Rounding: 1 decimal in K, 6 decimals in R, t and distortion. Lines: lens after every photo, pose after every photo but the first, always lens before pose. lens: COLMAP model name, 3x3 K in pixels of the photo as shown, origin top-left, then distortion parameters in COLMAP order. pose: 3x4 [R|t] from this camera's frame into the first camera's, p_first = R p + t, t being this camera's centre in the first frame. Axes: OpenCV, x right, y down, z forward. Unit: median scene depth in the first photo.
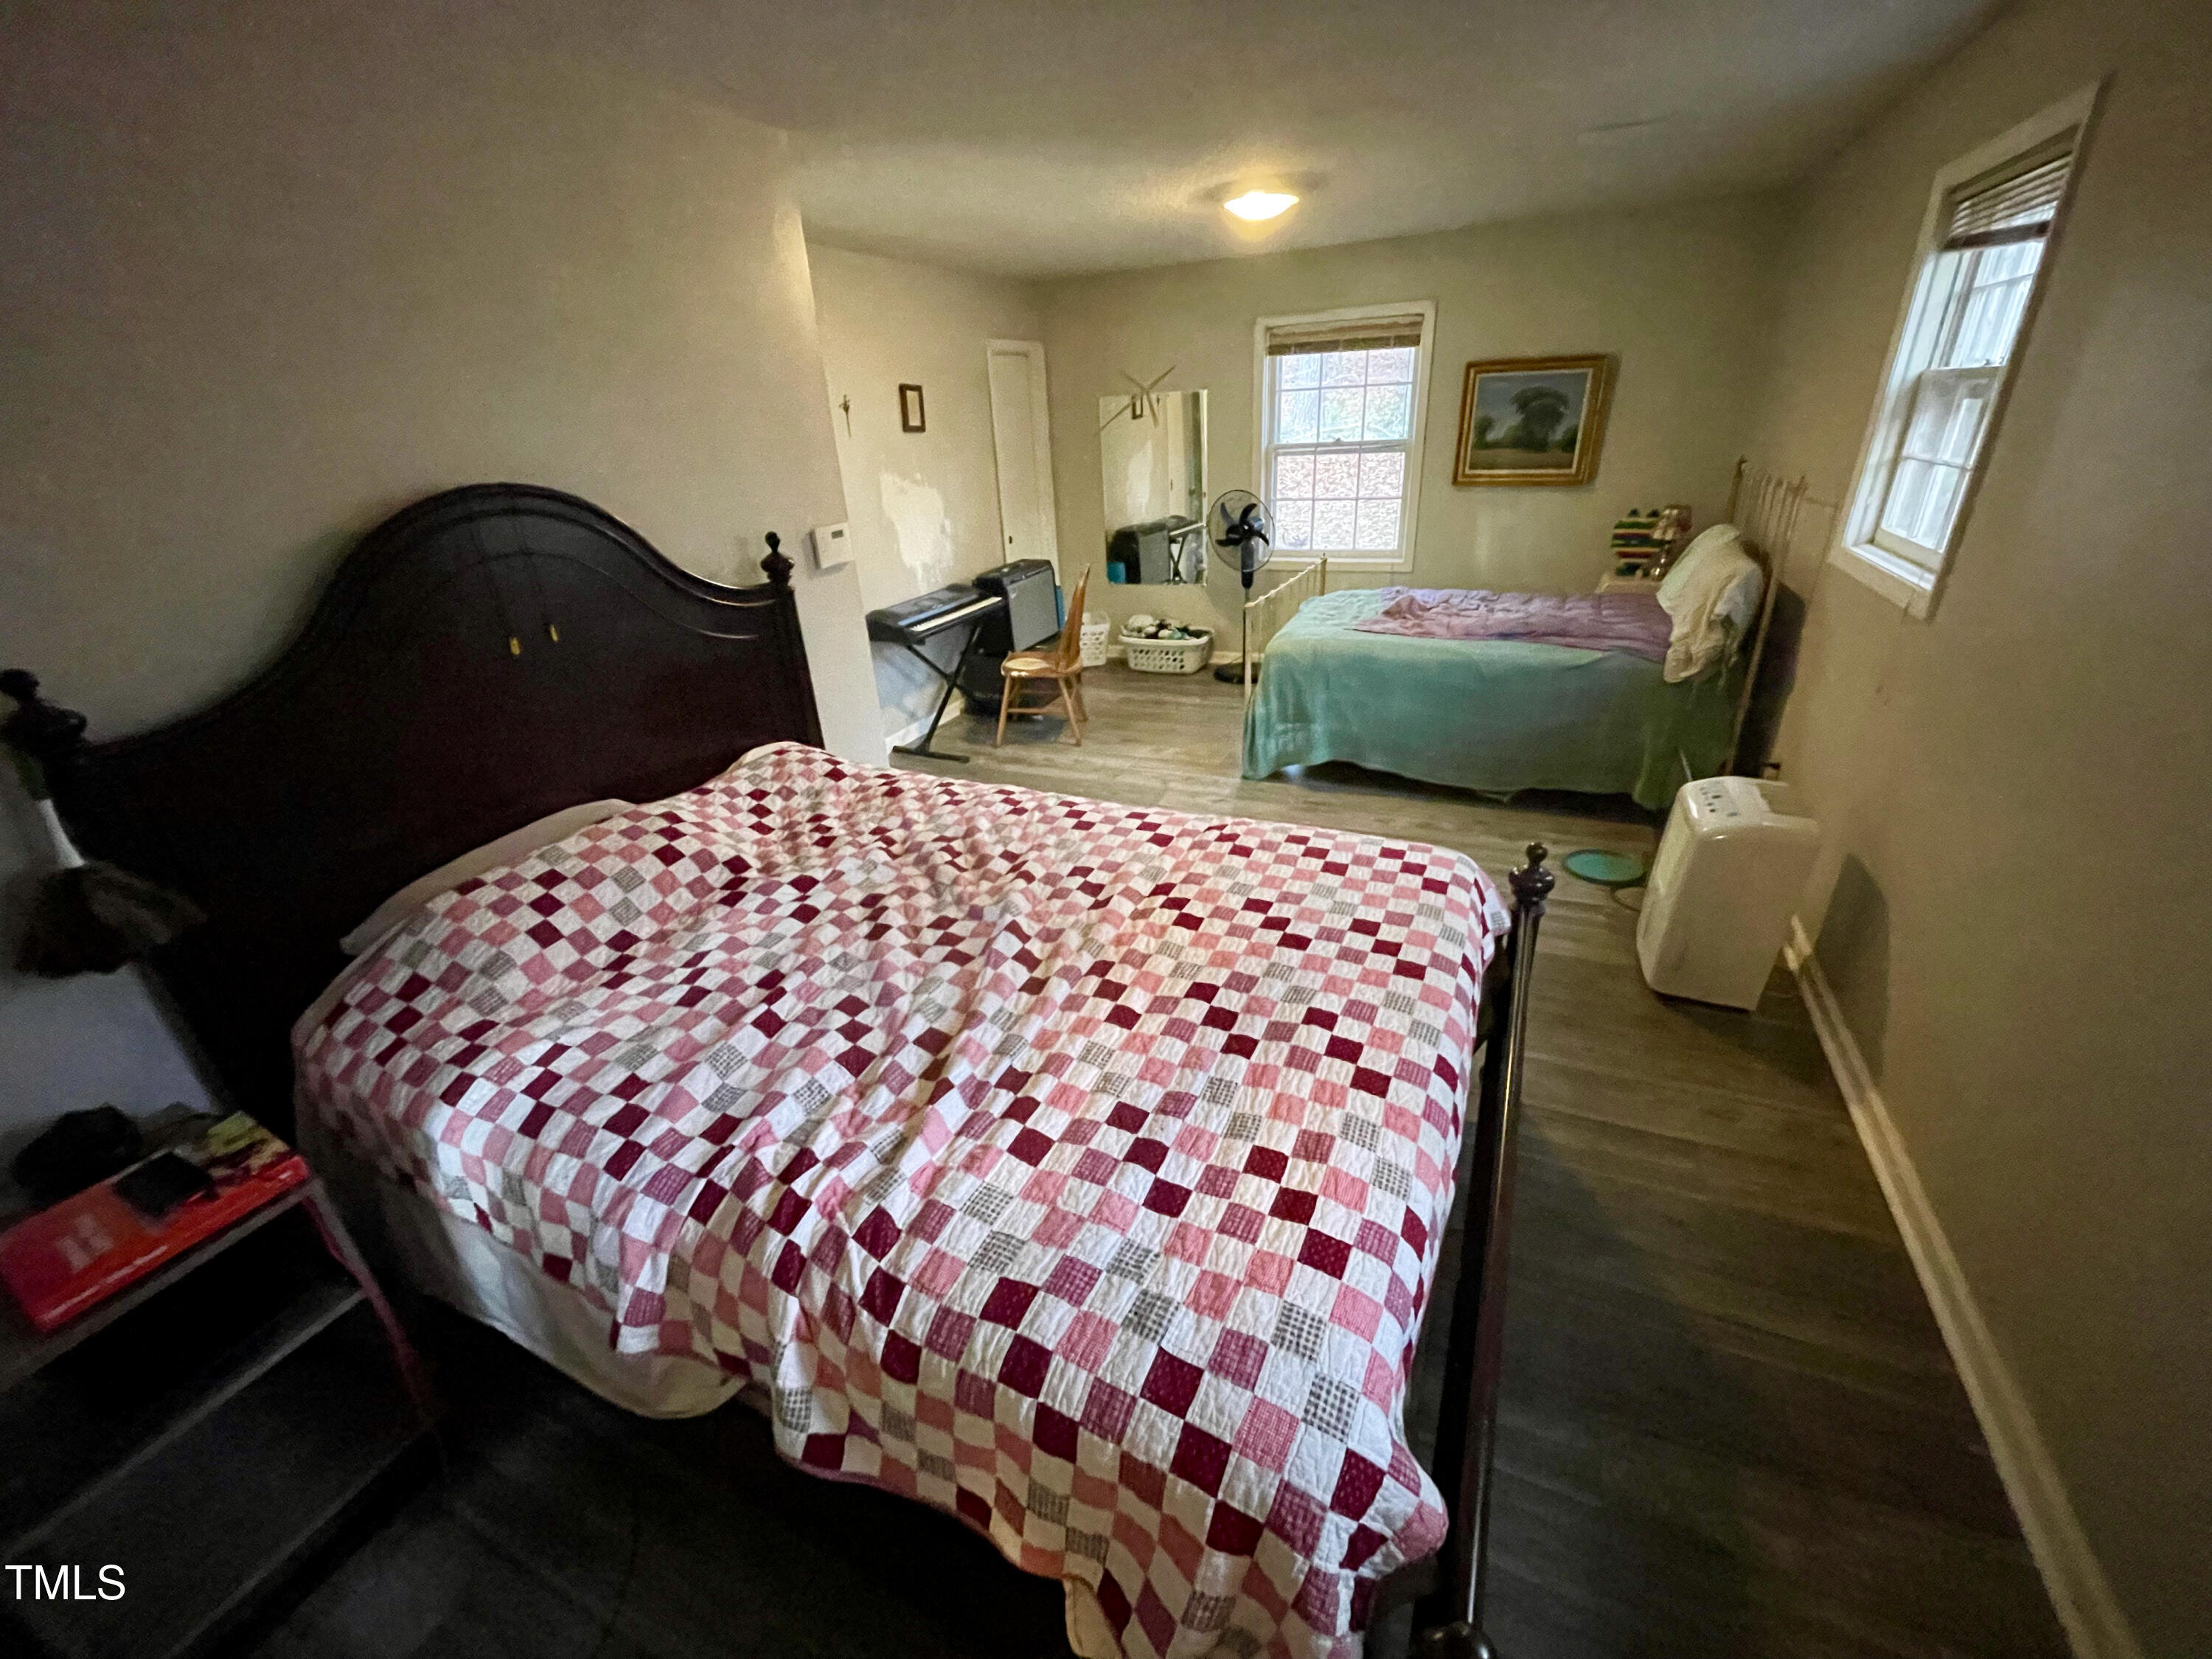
lens RADIAL K [[900.2, 0, 1097.6], [0, 900.2, 827.0], [0, 0, 1]] dist [0.001551, -0.000007]
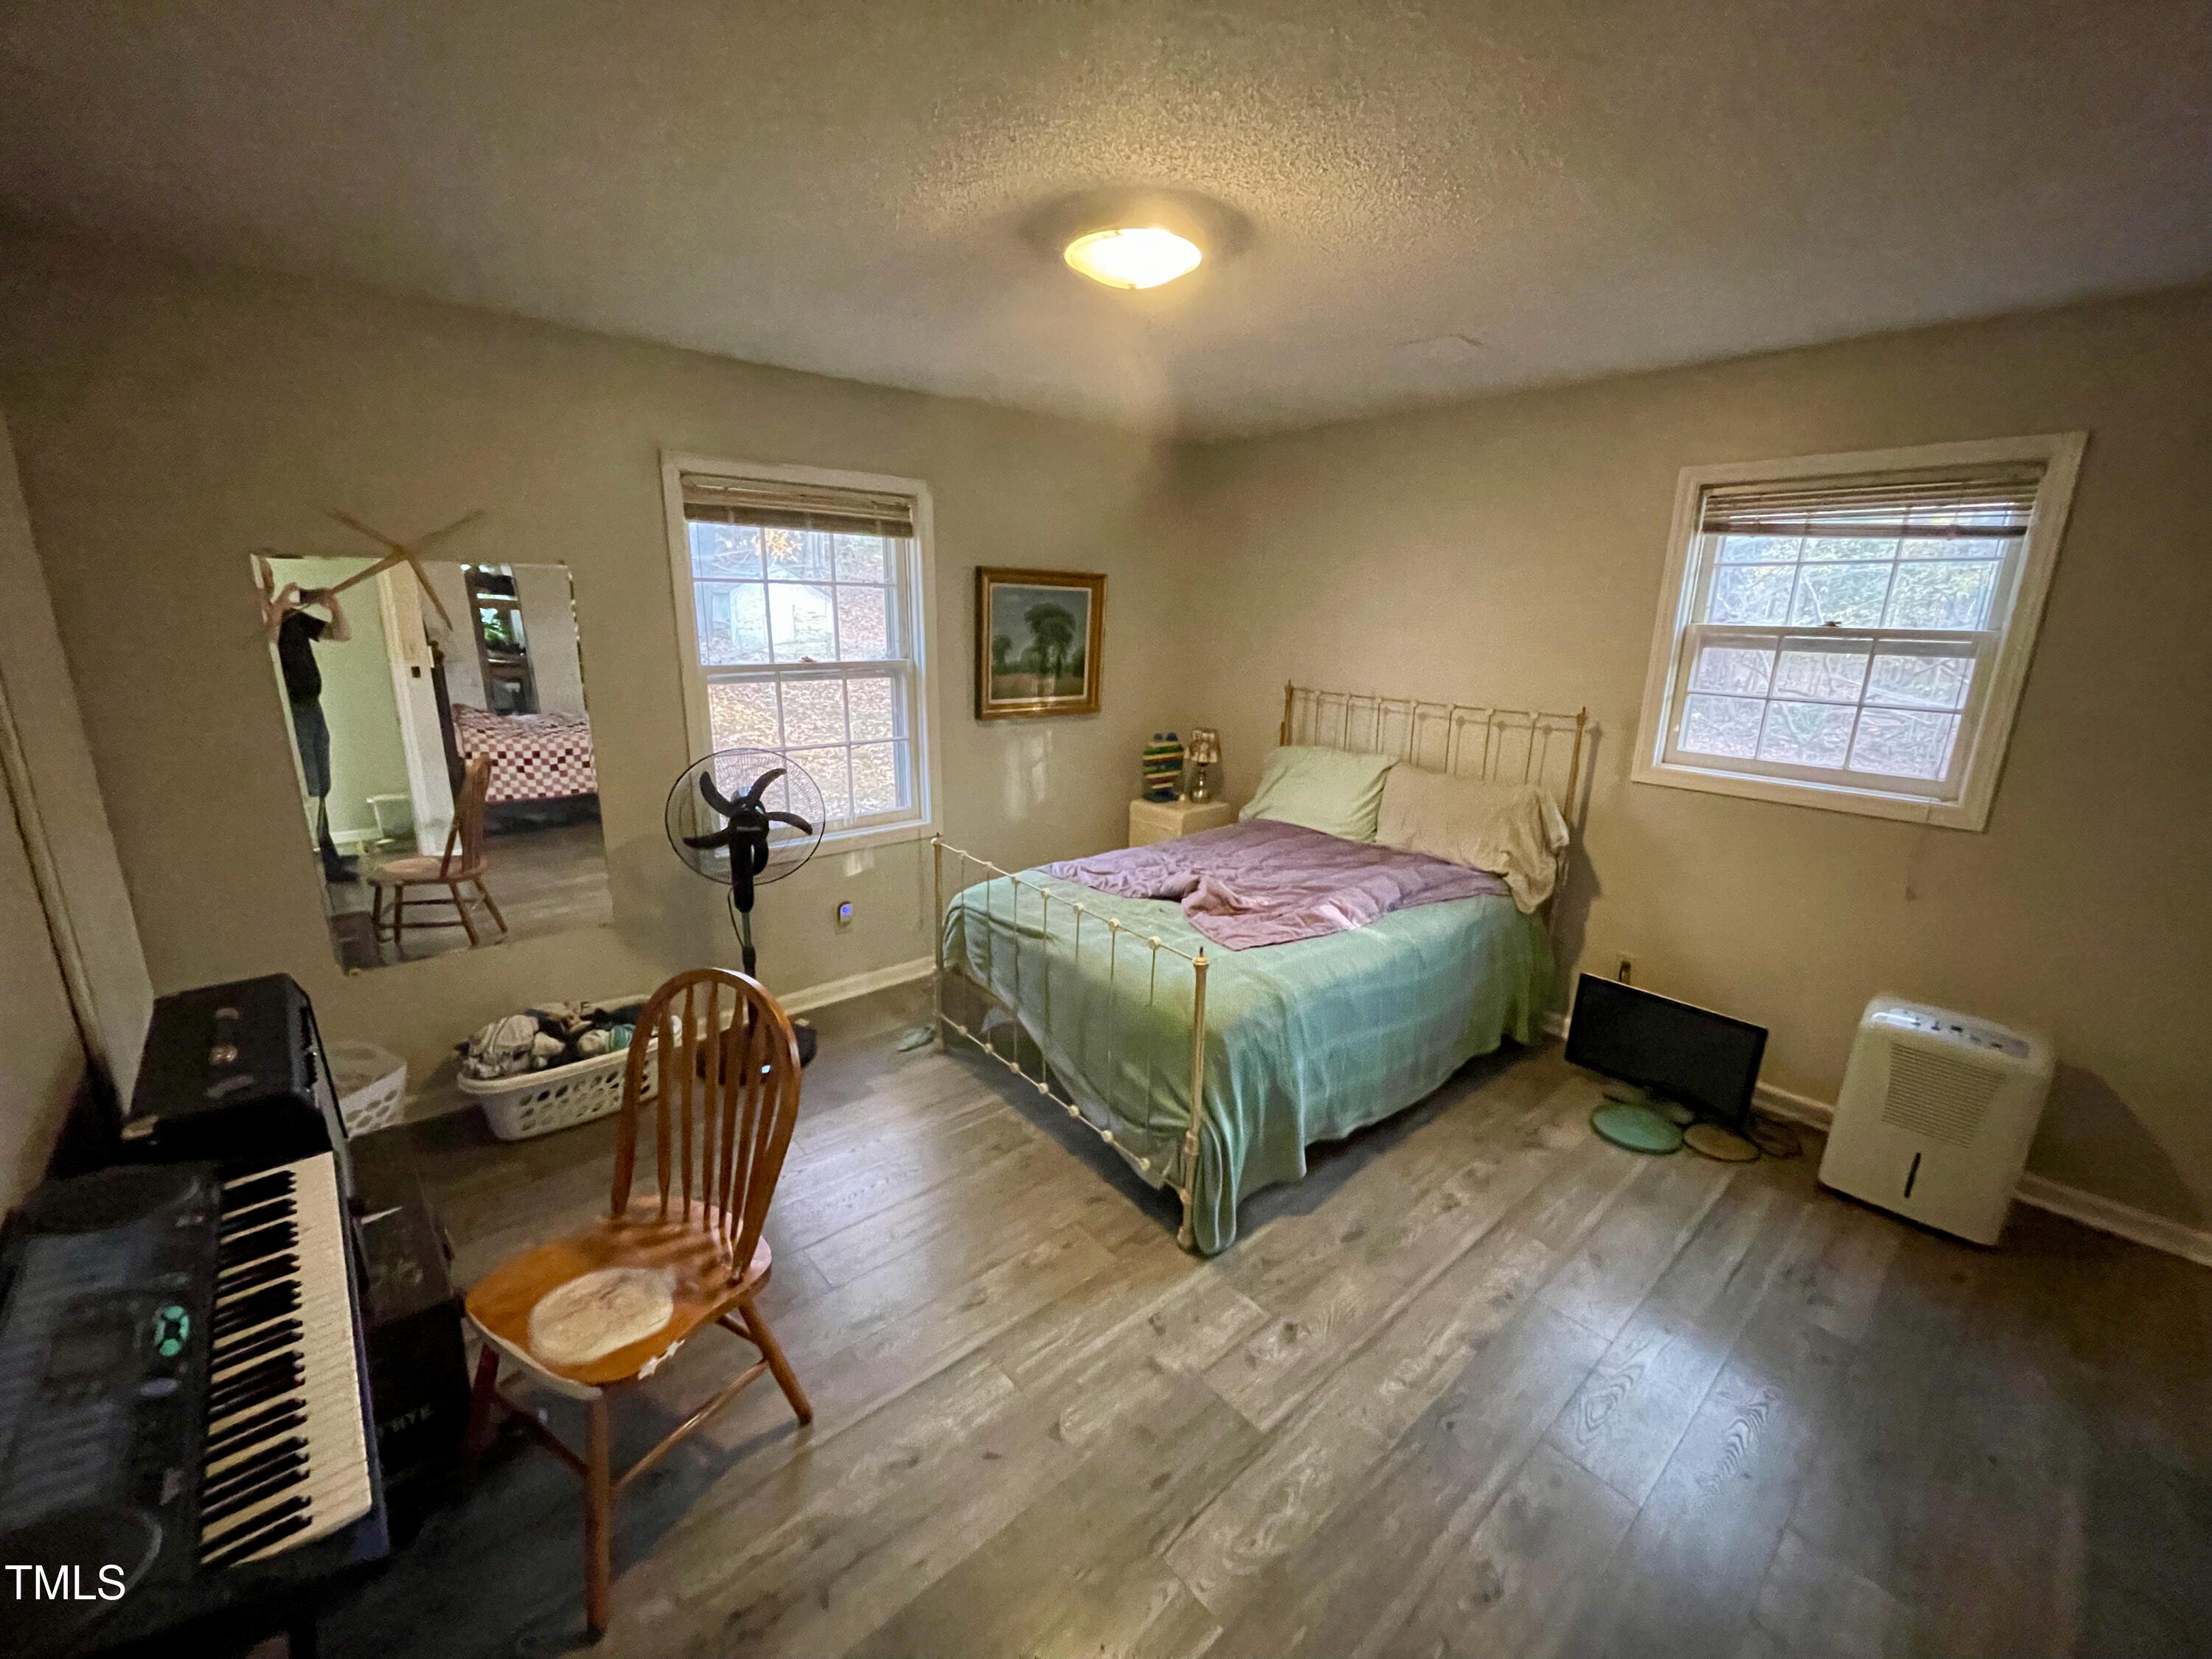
lens RADIAL K [[900.2, 0, 1099.0], [0, 900.2, 846.7], [0, 0, 1]] dist [0.001551, -0.000007]
pose [[0.412291, -0.184408, 0.892194, -0.266371], [0.341600, 0.939146, 0.036256, -0.285342], [-0.844586, 0.289826, 0.450195, 0.637174]]
